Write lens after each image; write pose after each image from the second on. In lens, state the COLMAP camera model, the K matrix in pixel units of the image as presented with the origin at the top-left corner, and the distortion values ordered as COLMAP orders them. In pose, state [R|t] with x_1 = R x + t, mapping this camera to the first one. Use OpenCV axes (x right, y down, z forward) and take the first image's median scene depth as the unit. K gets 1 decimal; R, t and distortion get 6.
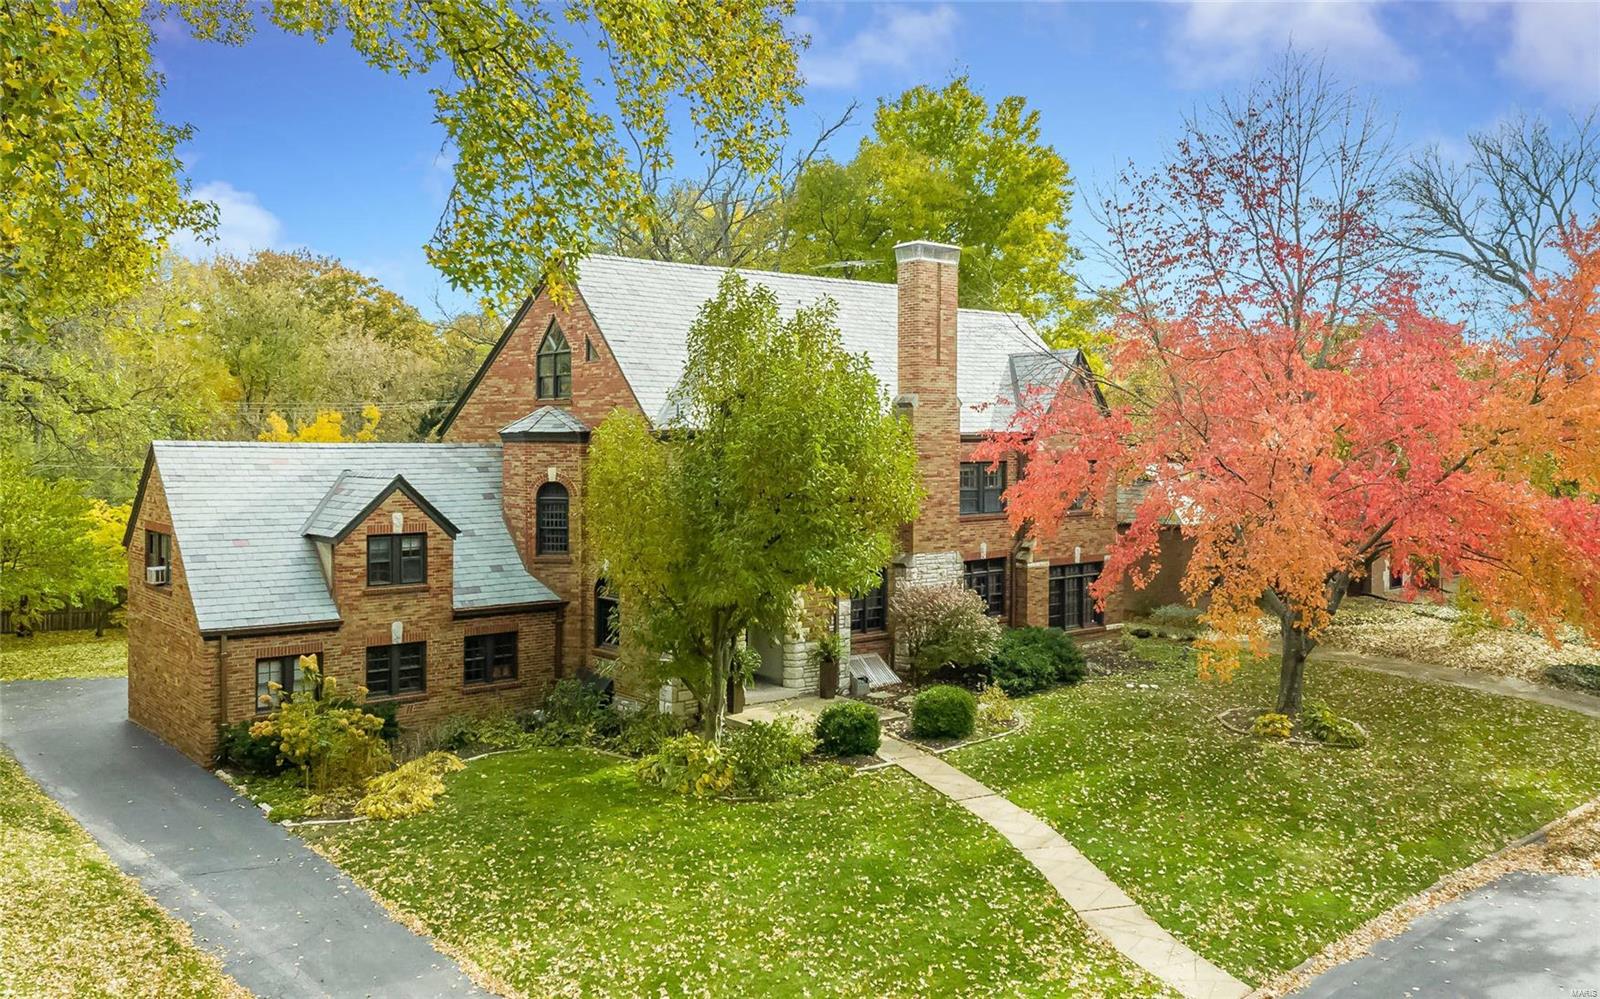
lens RADIAL K [[1120.9, 0, 800.0], [0, 1120.9, 499.5], [0, 0, 1]] dist [-0.012776, -0.000998]
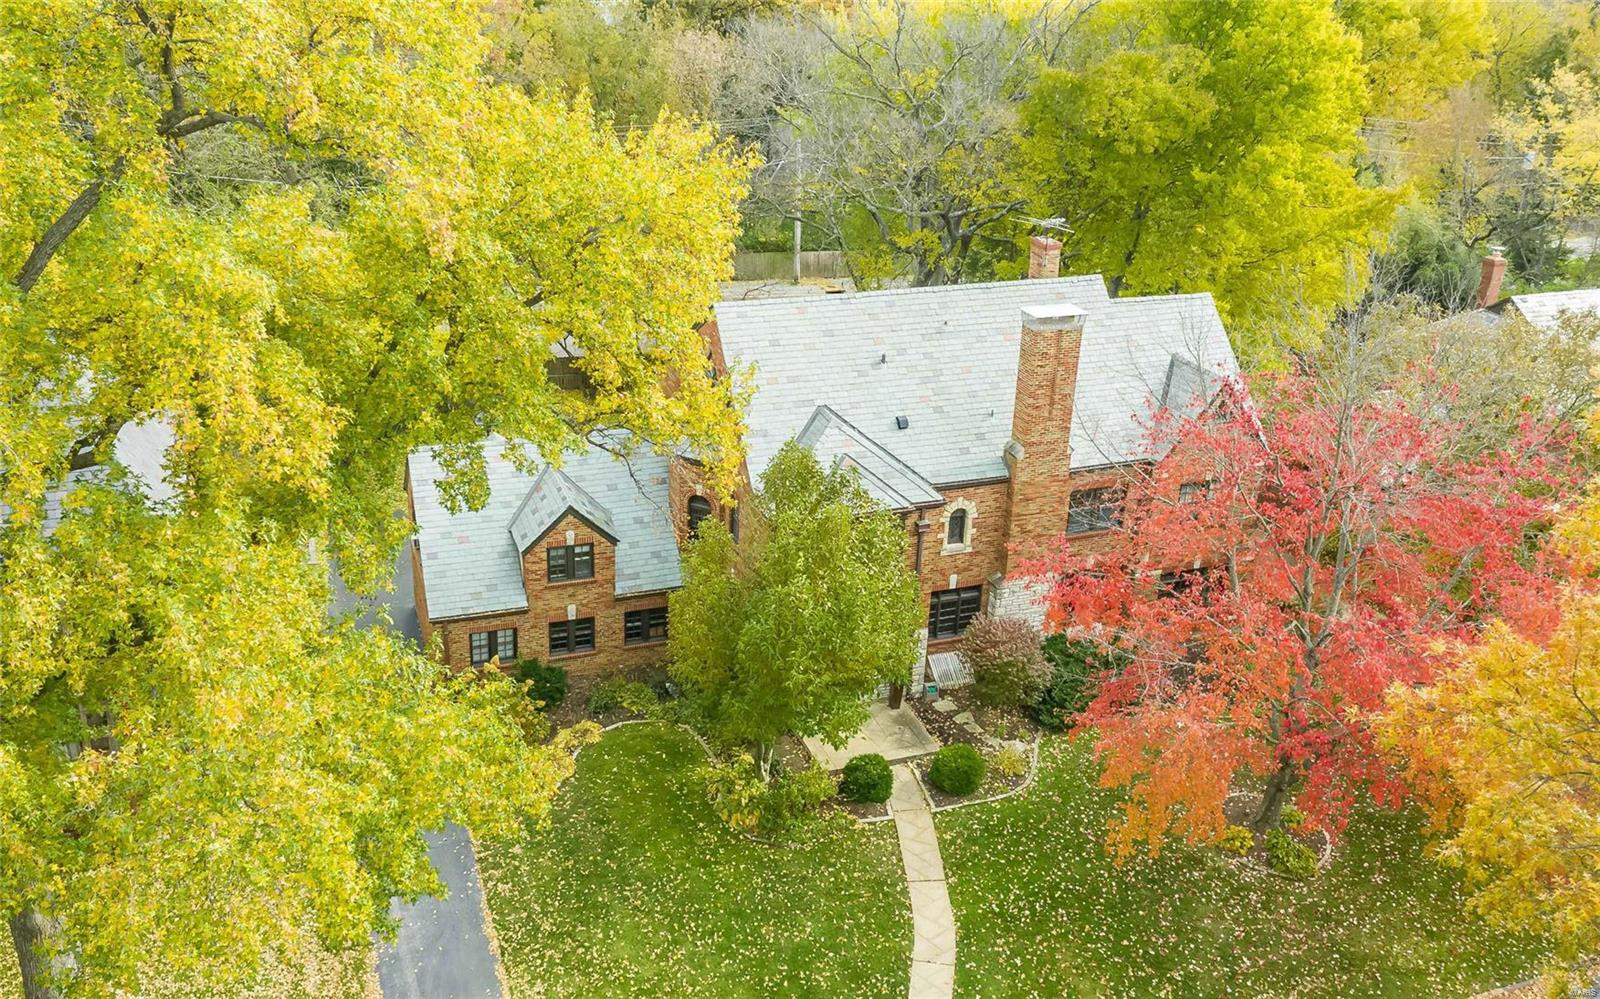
lens RADIAL K [[1120.9, 0, 800.0], [0, 1120.9, 499.5], [0, 0, 1]] dist [-0.012776, -0.000998]
pose [[0.947912, 0.152570, -0.279615, 0.251380], [-0.060629, 0.948197, 0.311844, -0.444192], [0.312708, -0.278648, 0.908058, -0.087362]]
